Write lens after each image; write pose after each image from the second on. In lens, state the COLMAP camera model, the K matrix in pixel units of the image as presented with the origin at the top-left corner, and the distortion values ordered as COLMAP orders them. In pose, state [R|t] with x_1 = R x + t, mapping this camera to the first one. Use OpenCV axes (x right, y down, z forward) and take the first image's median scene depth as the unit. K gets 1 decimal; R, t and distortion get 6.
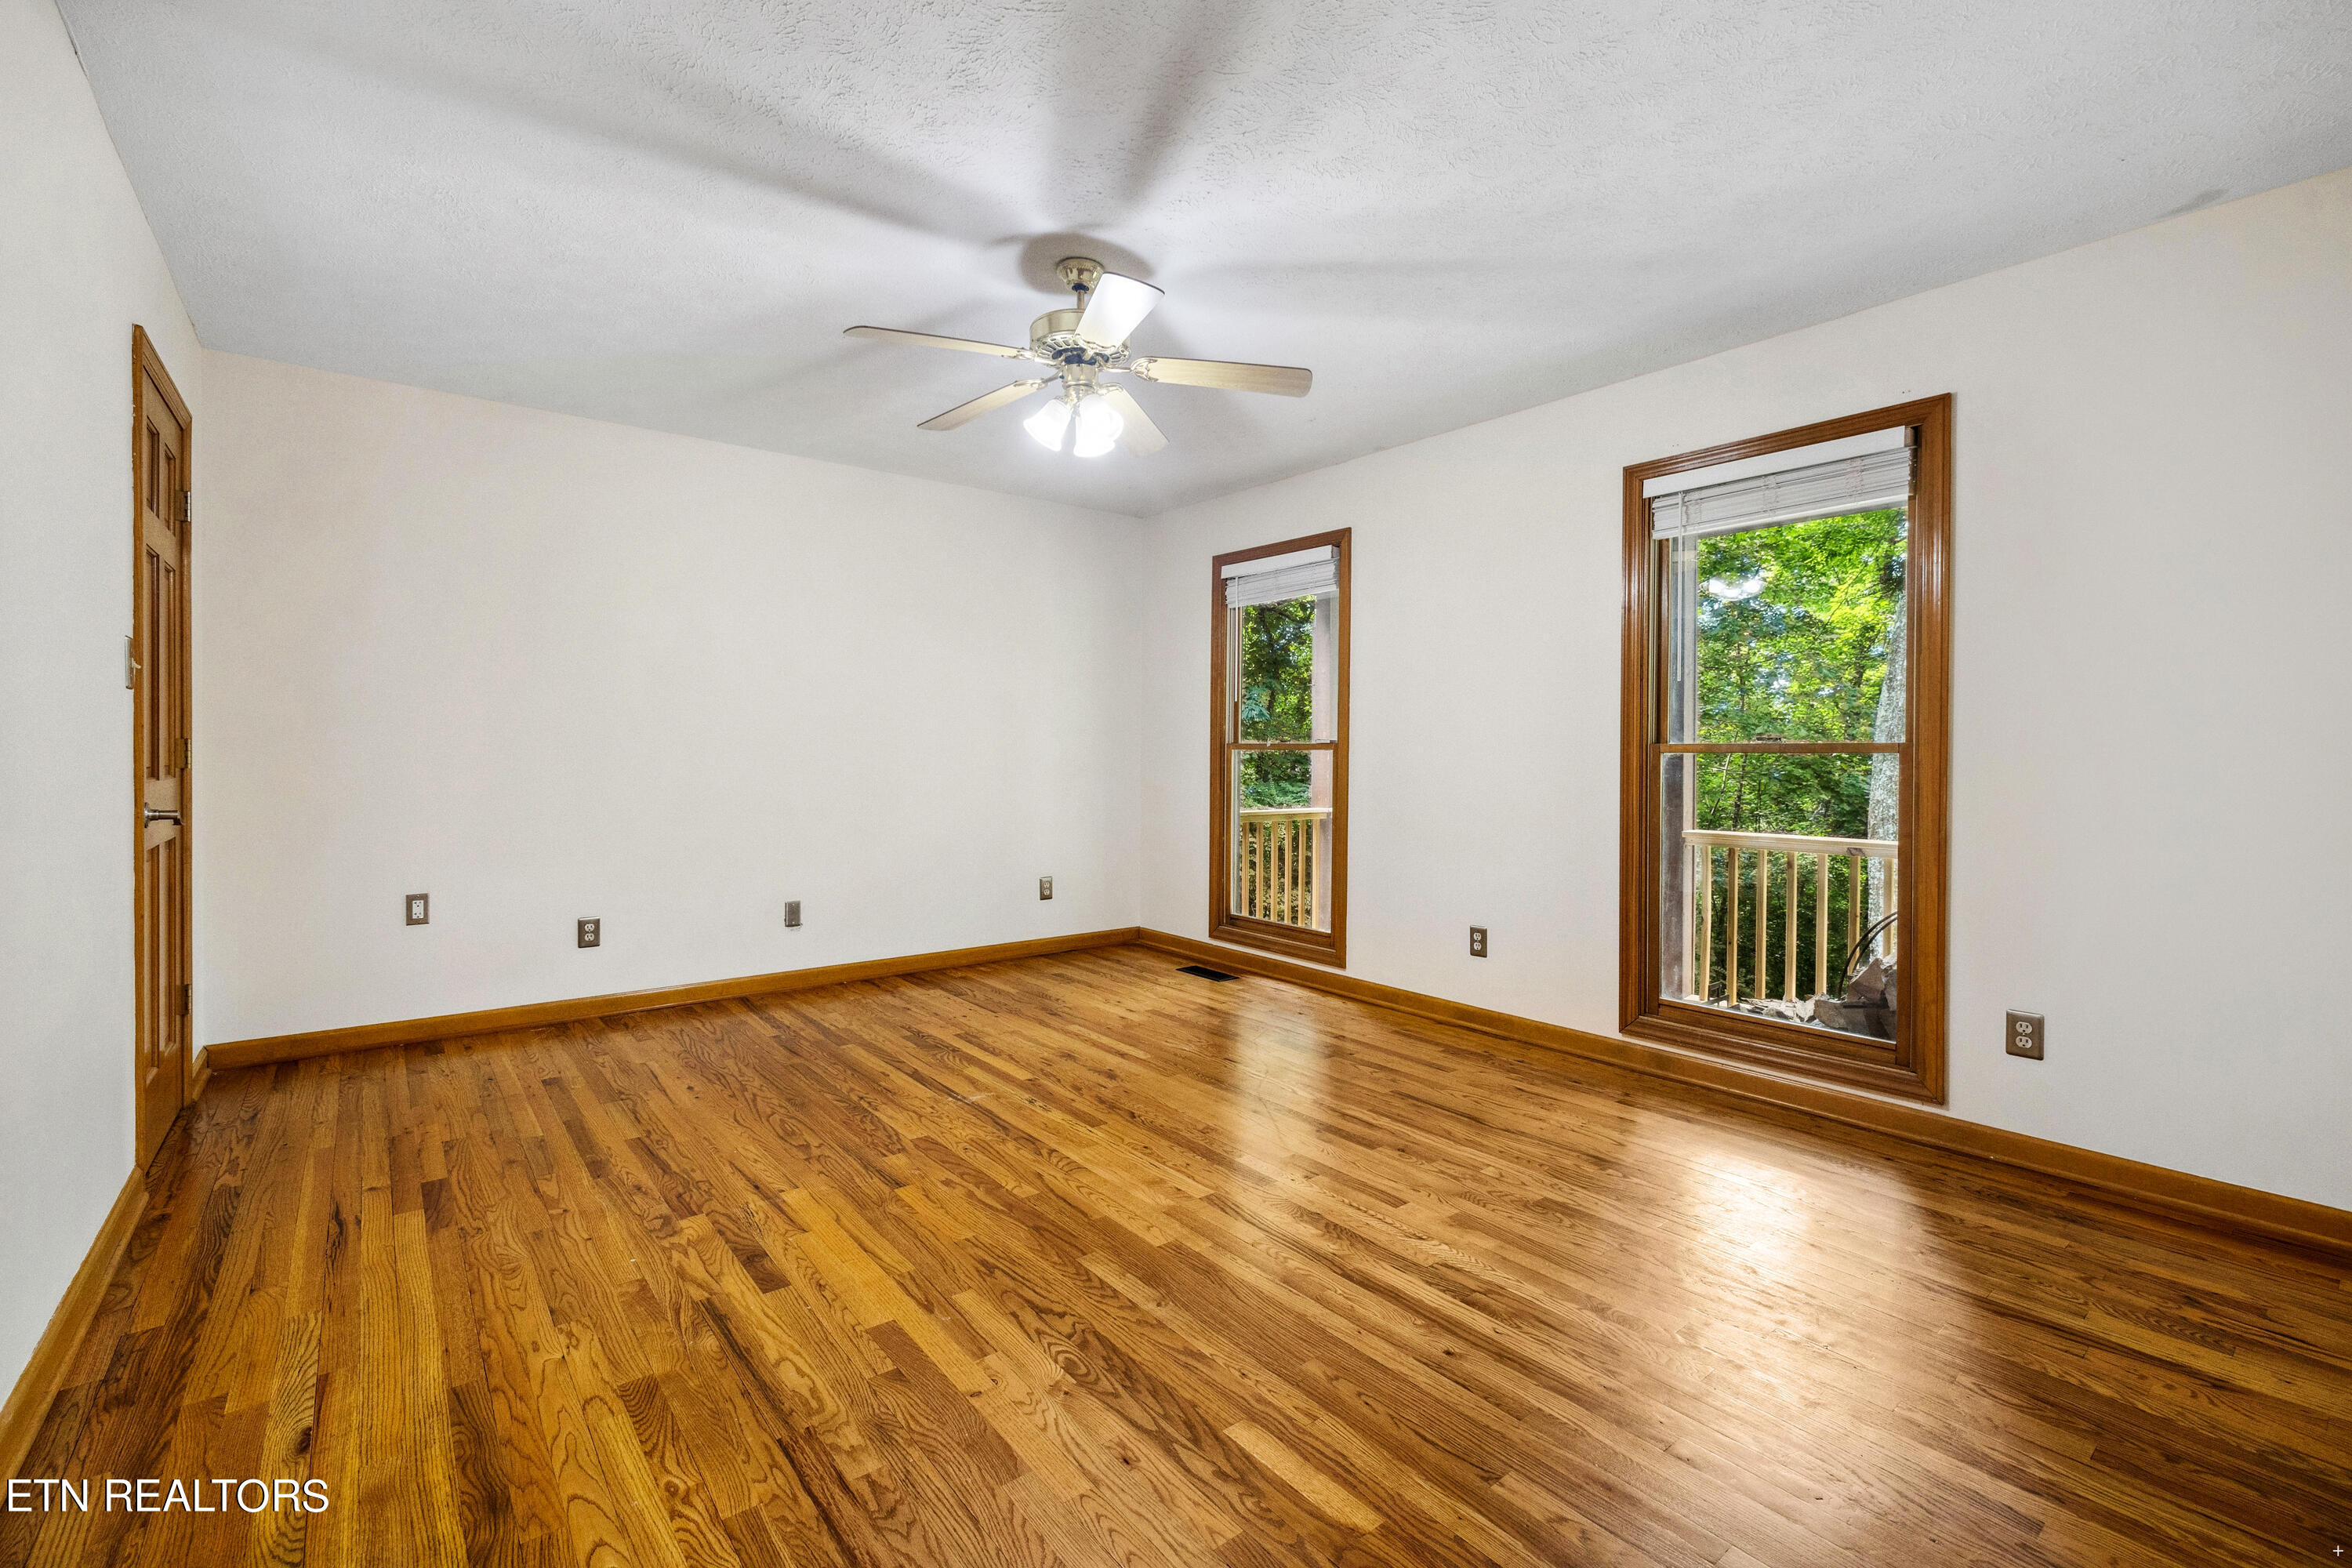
lens RADIAL K [[1012.3, 0, 1172.5], [0, 1012.3, 764.2], [0, 0, 1]] dist [0.002653, 0.000349]
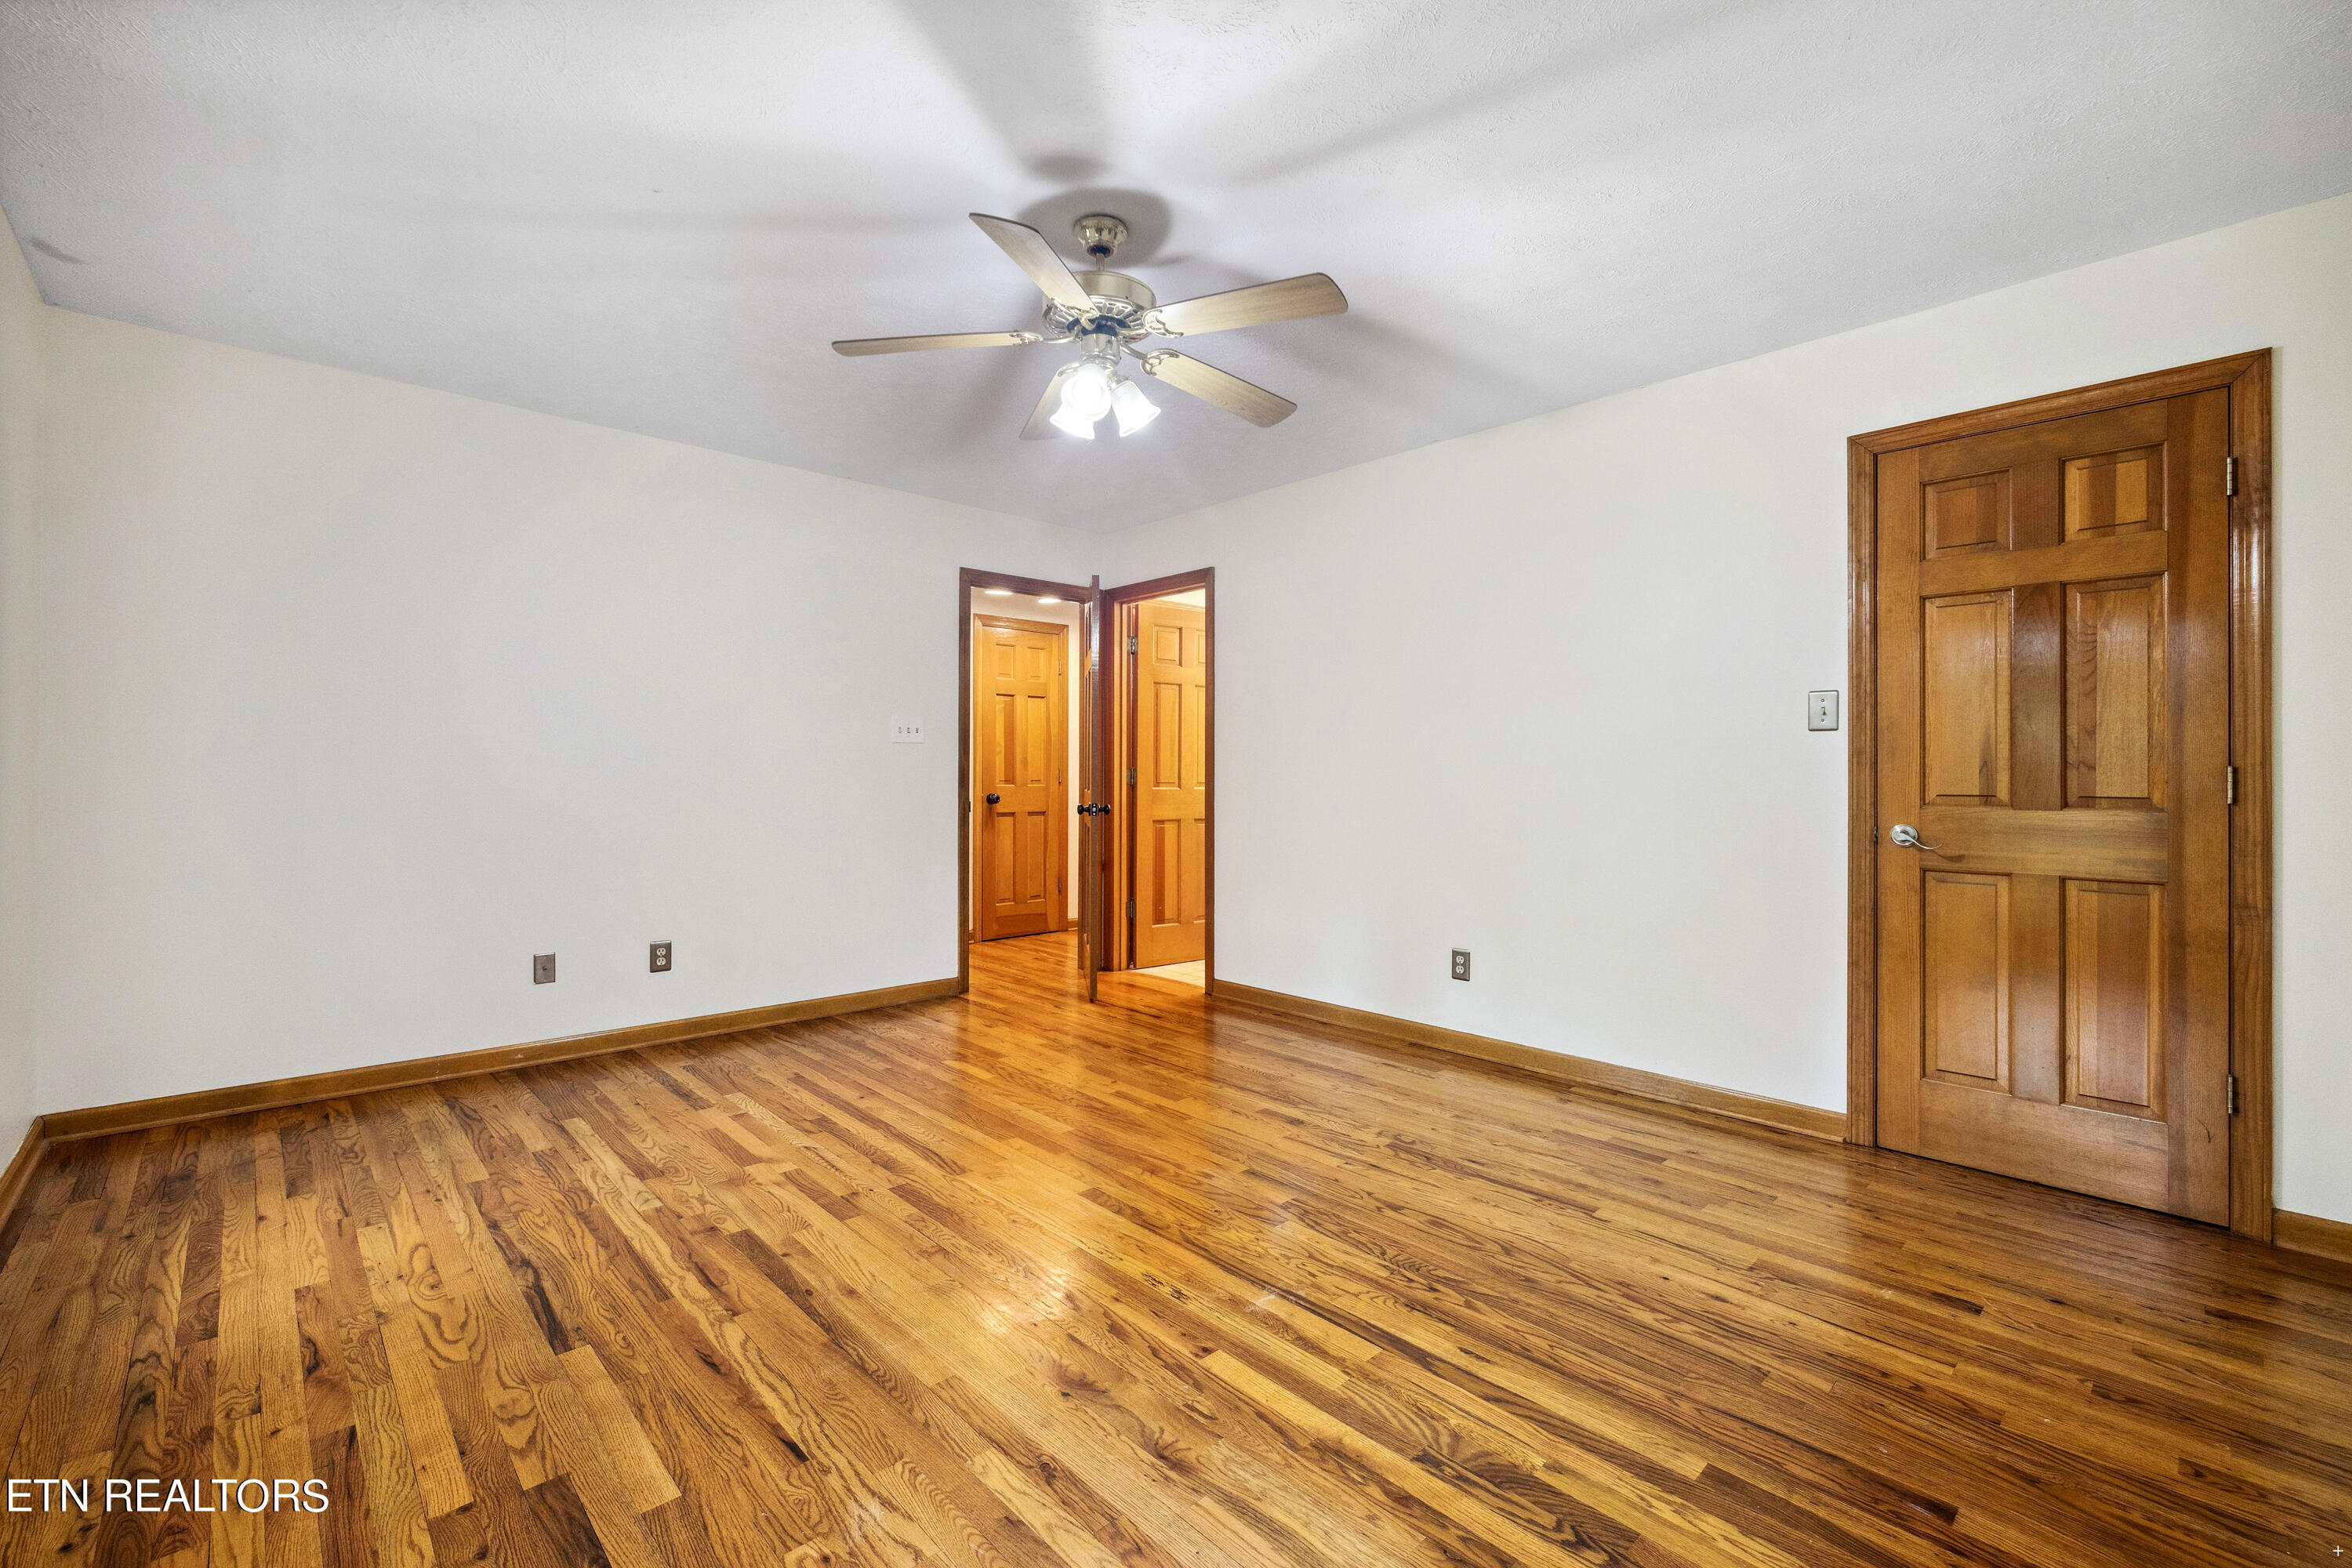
lens RADIAL K [[1012.3, 0, 1172.5], [0, 1012.3, 764.2], [0, 0, 1]] dist [0.002653, 0.000349]
pose [[-0.996872, -0.012110, -0.078094, -0.085480], [-0.012156, 0.999926, 0.000111, -0.016154], [0.078087, 0.001060, -0.996946, 1.793040]]
